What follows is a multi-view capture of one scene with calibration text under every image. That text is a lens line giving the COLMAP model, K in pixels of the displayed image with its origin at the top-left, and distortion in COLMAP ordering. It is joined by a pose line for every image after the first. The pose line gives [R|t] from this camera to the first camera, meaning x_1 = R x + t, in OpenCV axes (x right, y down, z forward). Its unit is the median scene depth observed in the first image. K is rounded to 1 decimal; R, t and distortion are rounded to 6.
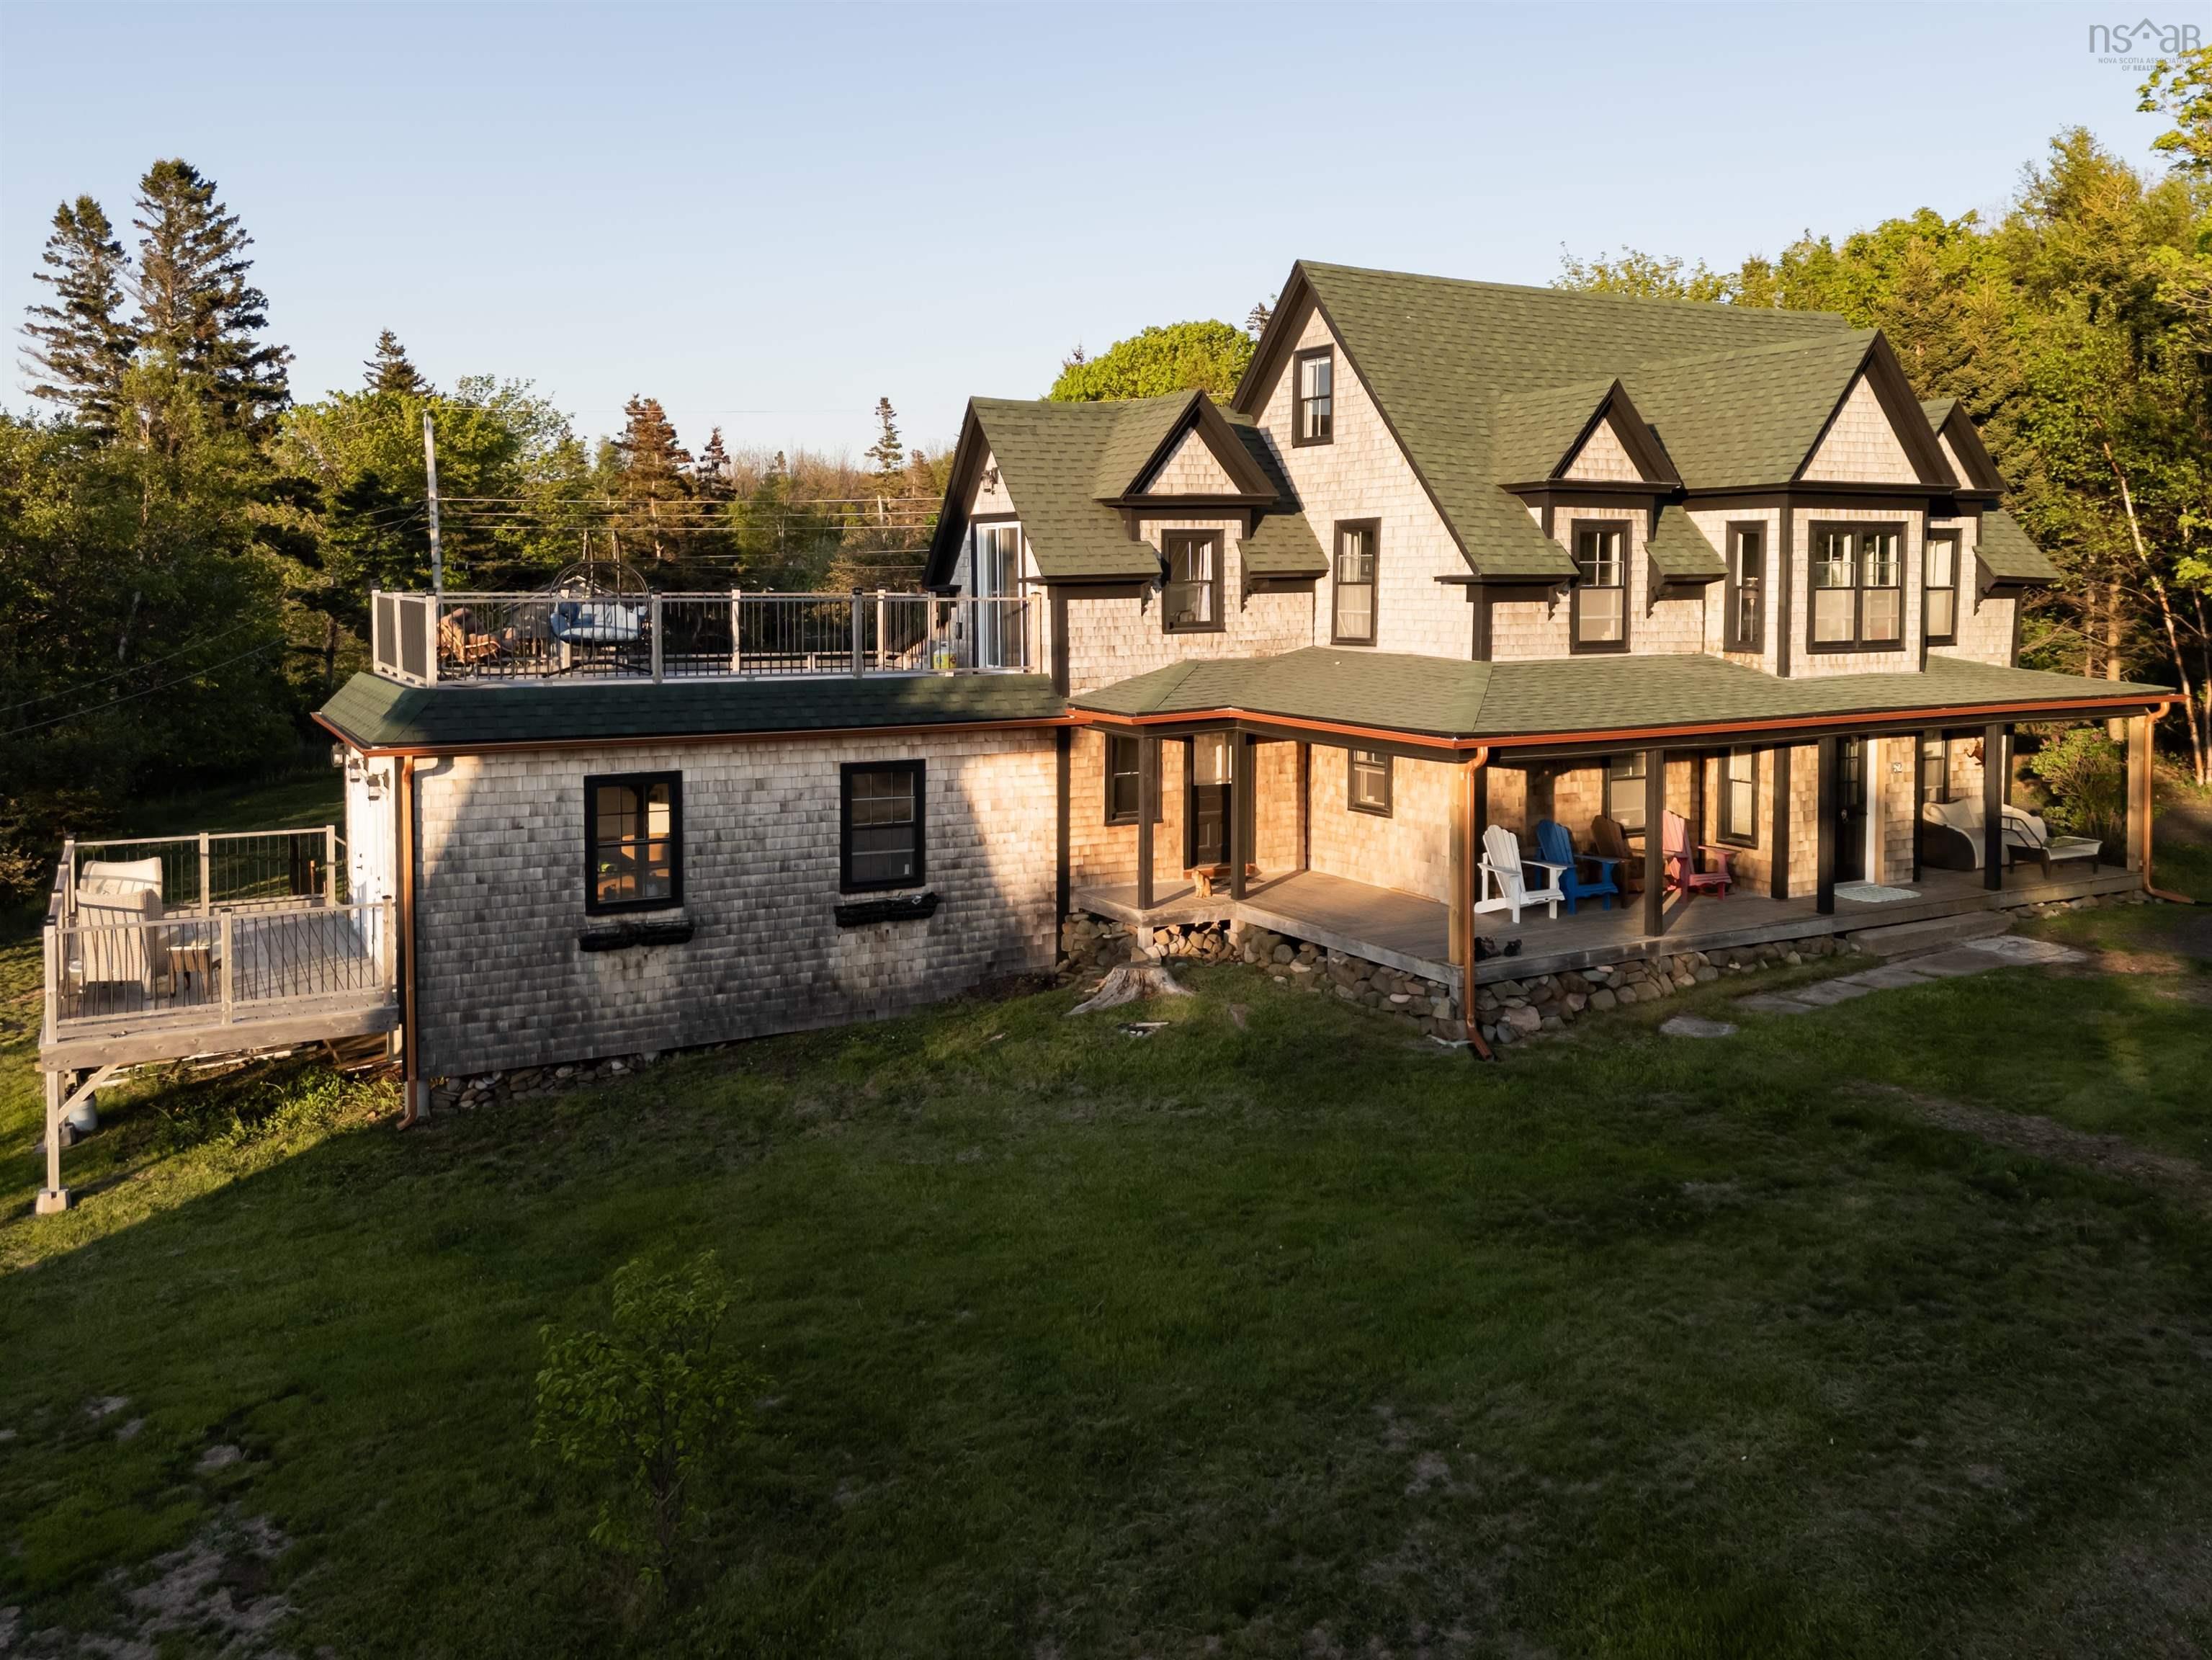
lens RADIAL K [[1767.6, 0, 1157.8], [0, 1767.6, 634.9], [0, 0, 1]] dist [0.044263, -0.001699]
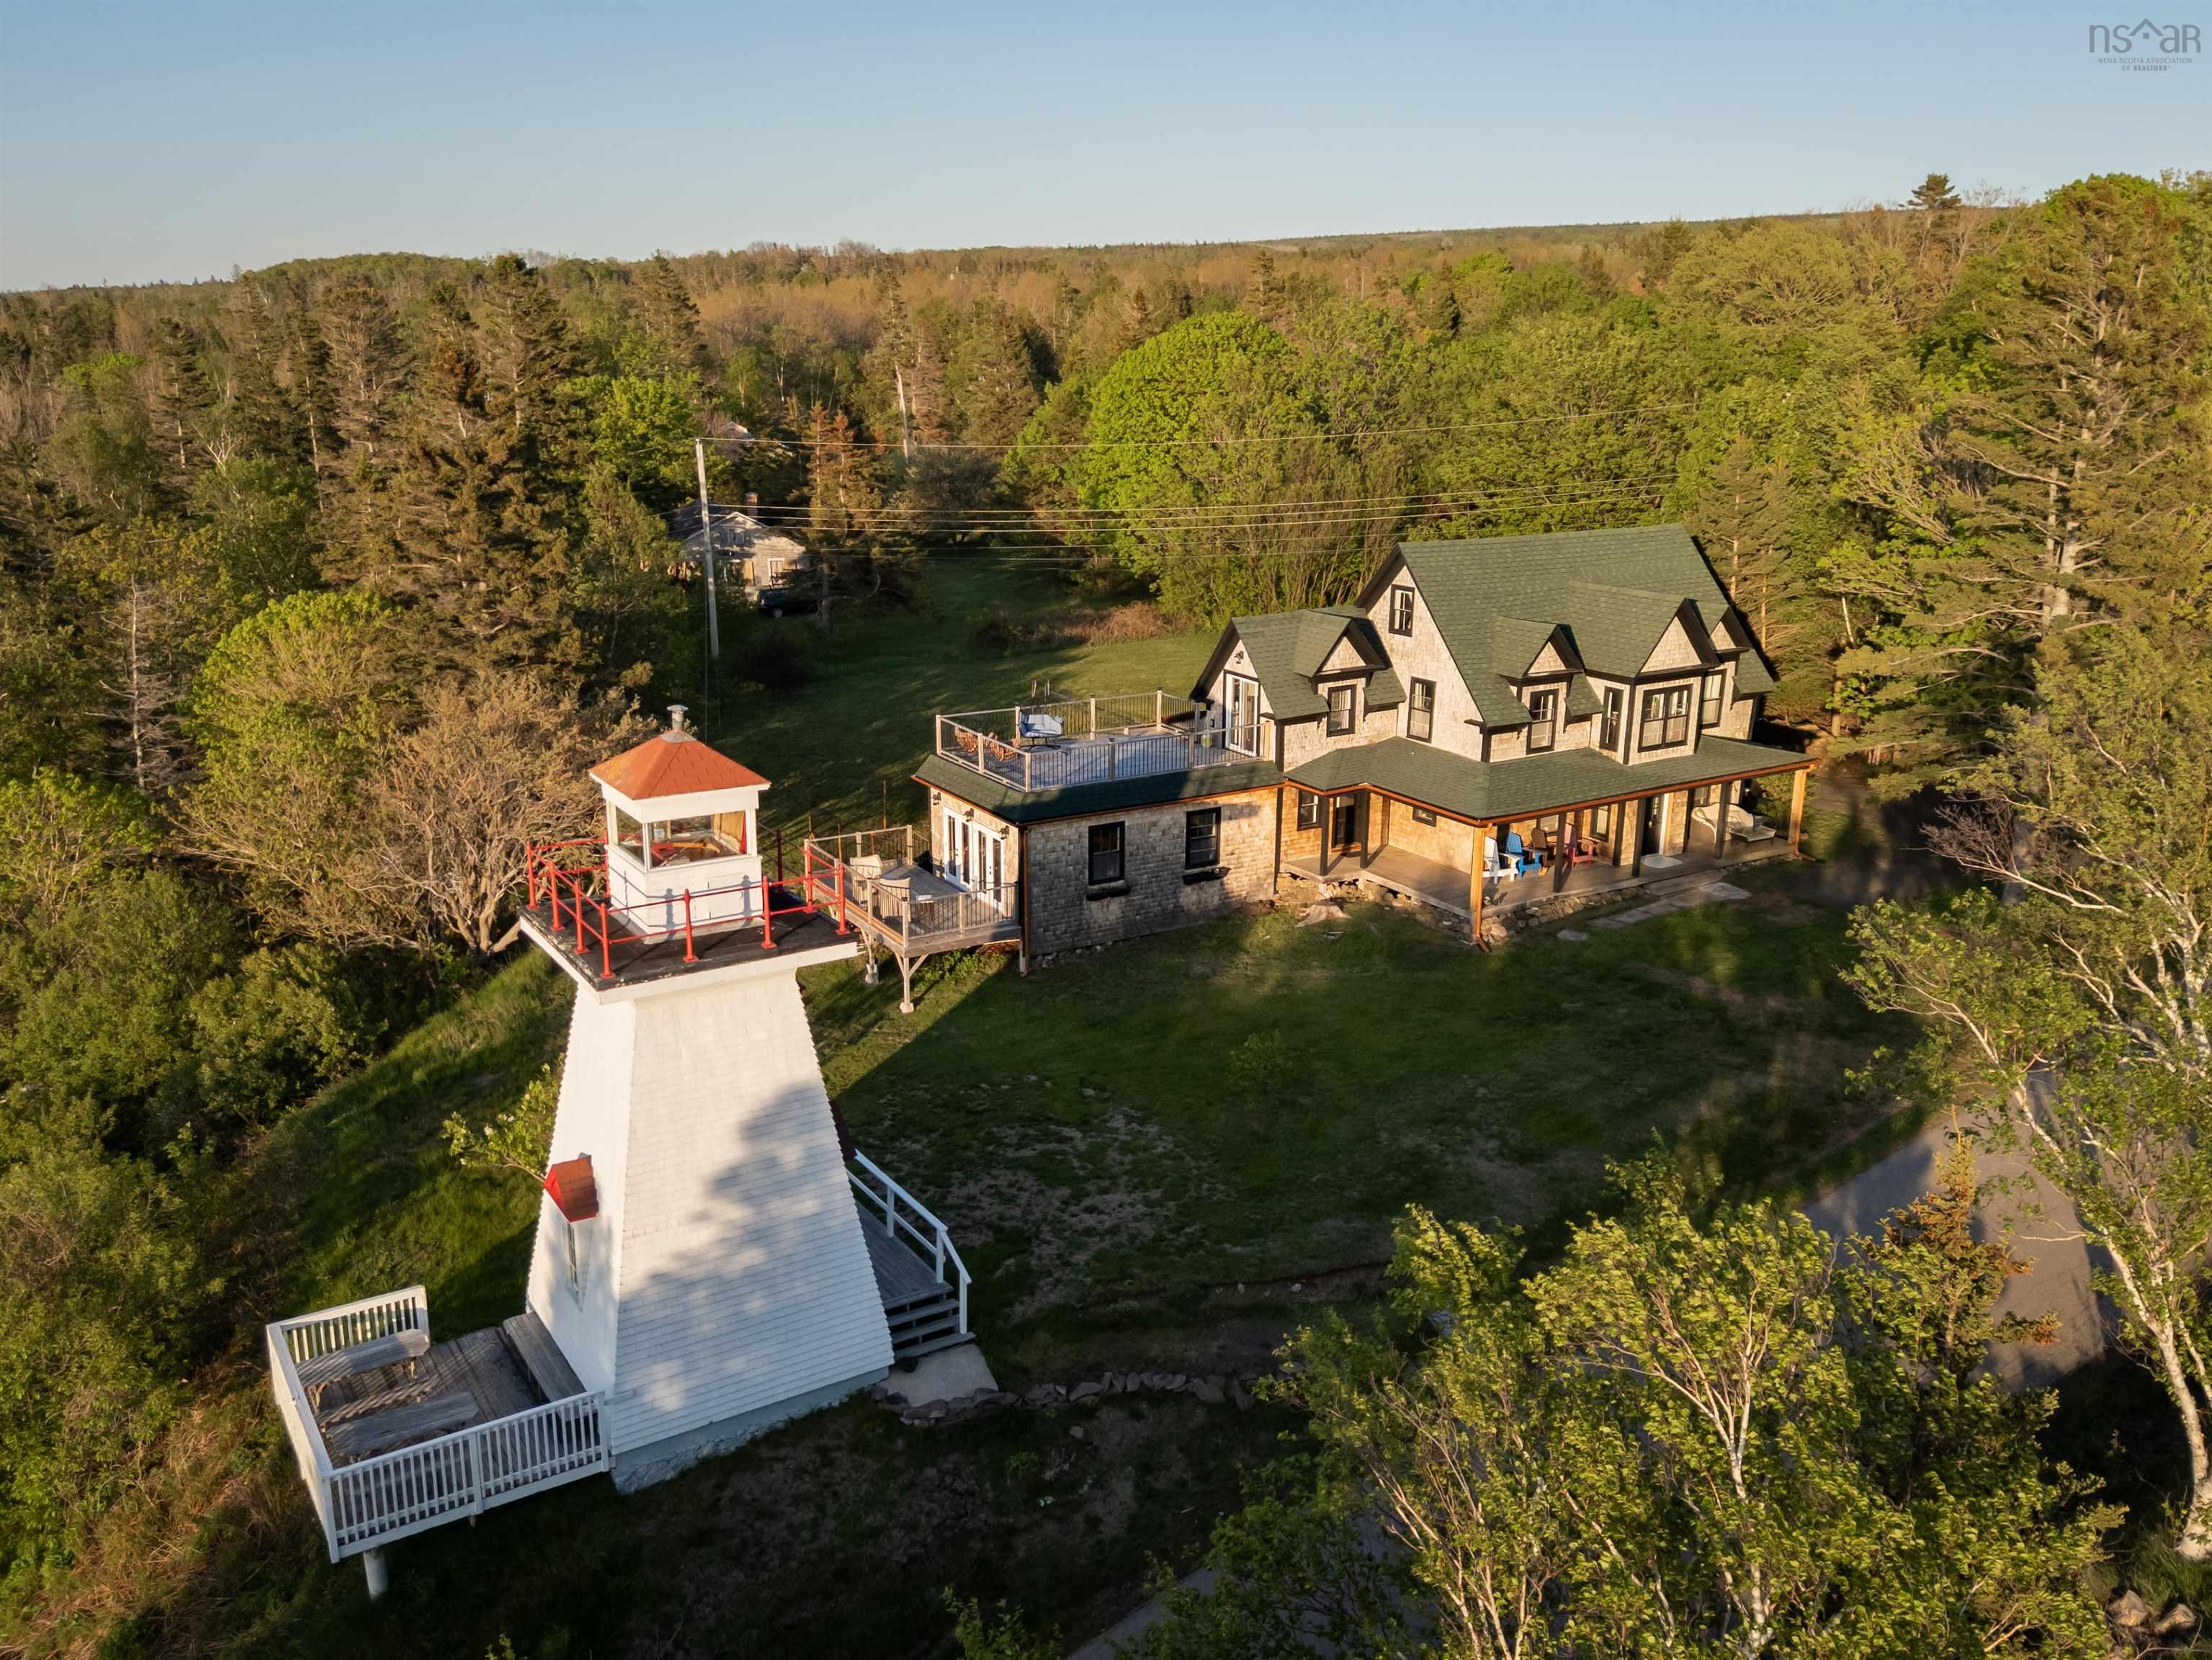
lens RADIAL K [[1698.5, 0, 1106.0], [0, 1698.5, 830.0], [0, 0, 1]] dist [0.007884, -0.000238]
pose [[0.999932, -0.001414, 0.011596, -0.281699], [-0.001310, 0.972819, 0.231562, -0.359612], [-0.011608, -0.231562, 0.972751, -0.951241]]
